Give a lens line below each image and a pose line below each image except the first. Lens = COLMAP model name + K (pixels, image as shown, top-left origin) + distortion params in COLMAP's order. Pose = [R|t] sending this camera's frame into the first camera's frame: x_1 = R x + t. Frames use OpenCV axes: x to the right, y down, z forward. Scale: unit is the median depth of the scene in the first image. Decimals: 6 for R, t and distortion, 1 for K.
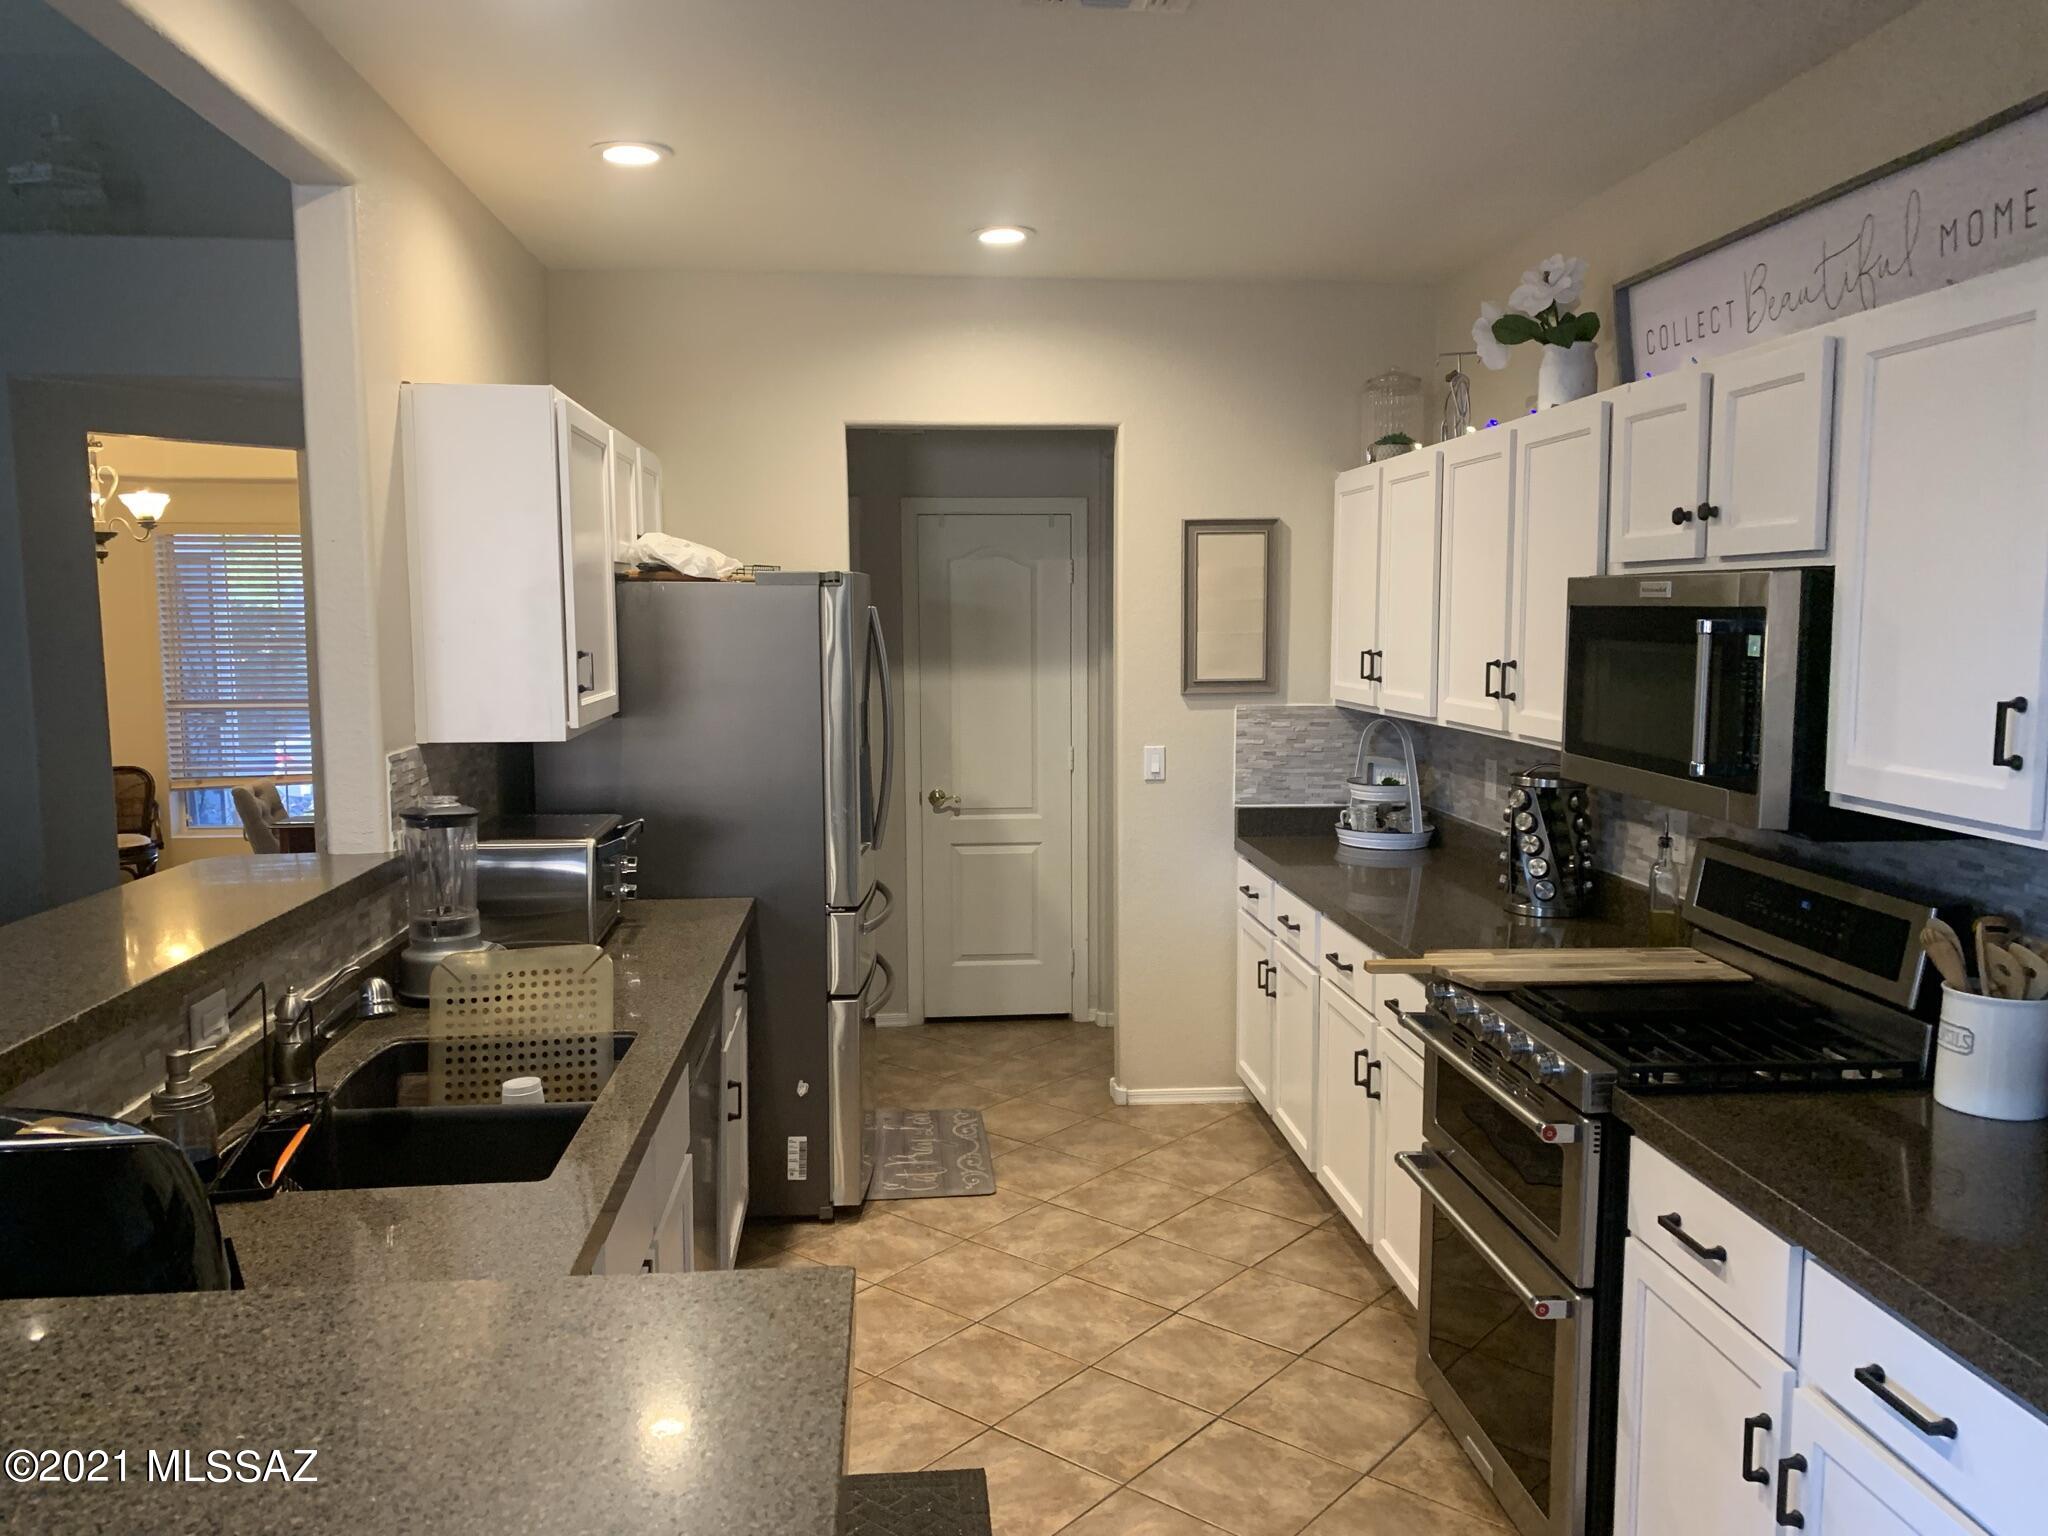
lens RADIAL K [[1553.0, 0, 1027.7], [0, 1553.0, 765.9], [0, 0, 1]] dist [0.041229, -0.067416]
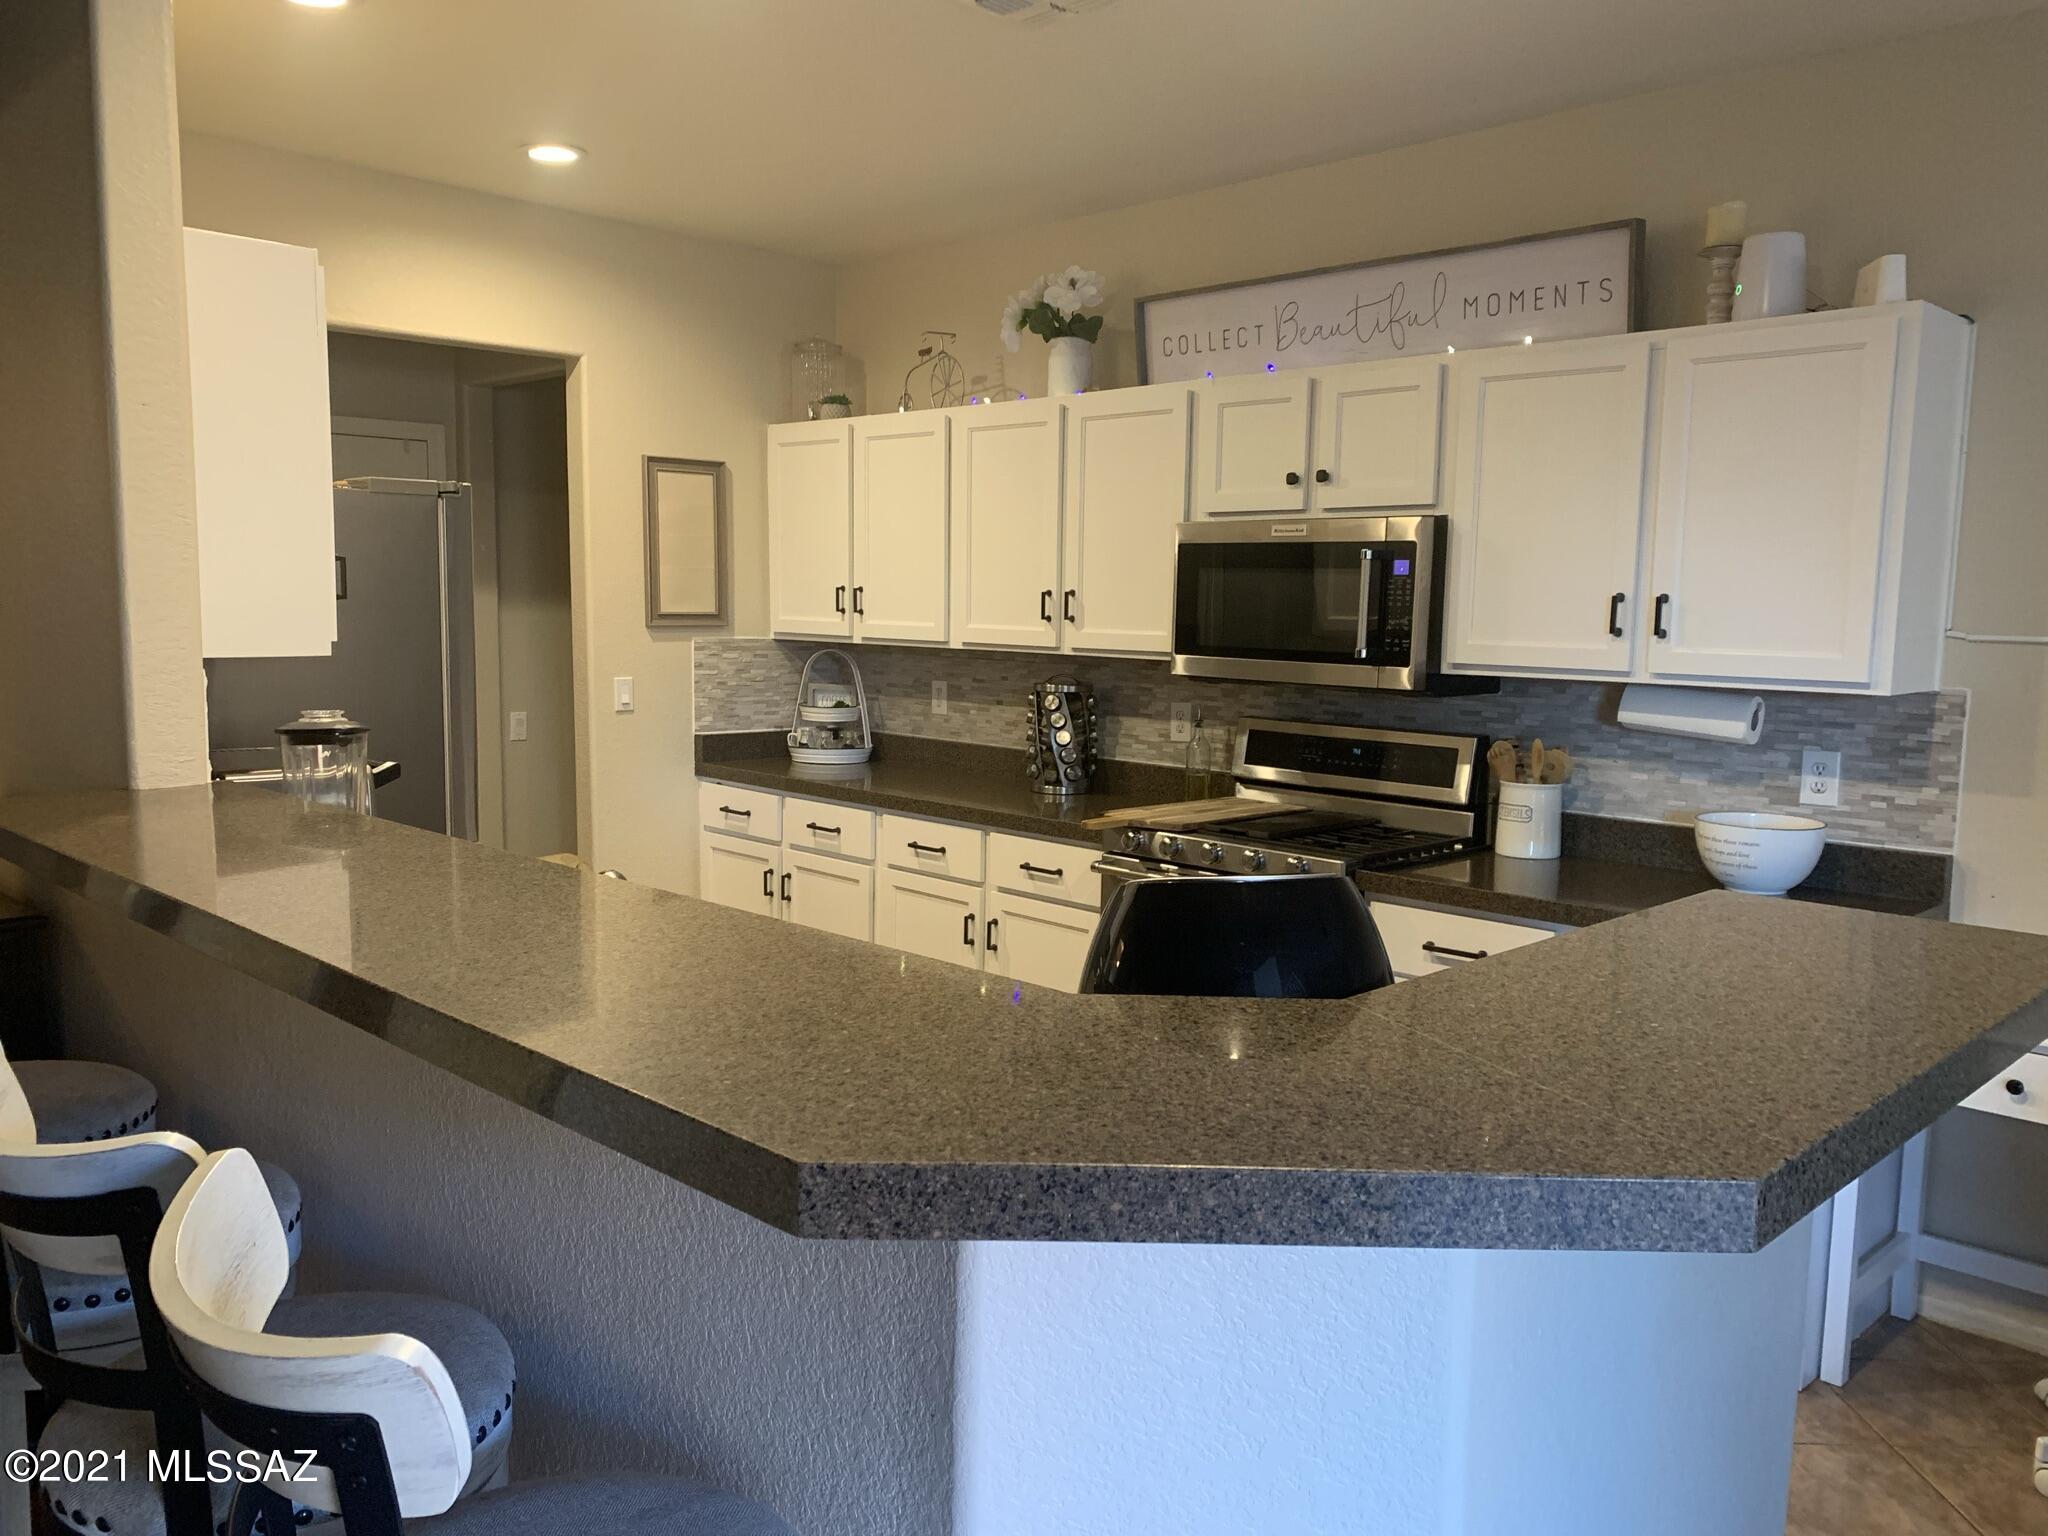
lens RADIAL K [[1553.0, 0, 1032.8], [0, 1553.0, 772.6], [0, 0, 1]] dist [0.041229, -0.067416]
pose [[0.754822, -0.056308, 0.653509, -0.424339], [0.043981, 0.998411, 0.035225, 0.027561], [-0.654454, 0.002153, 0.756099, 0.058705]]
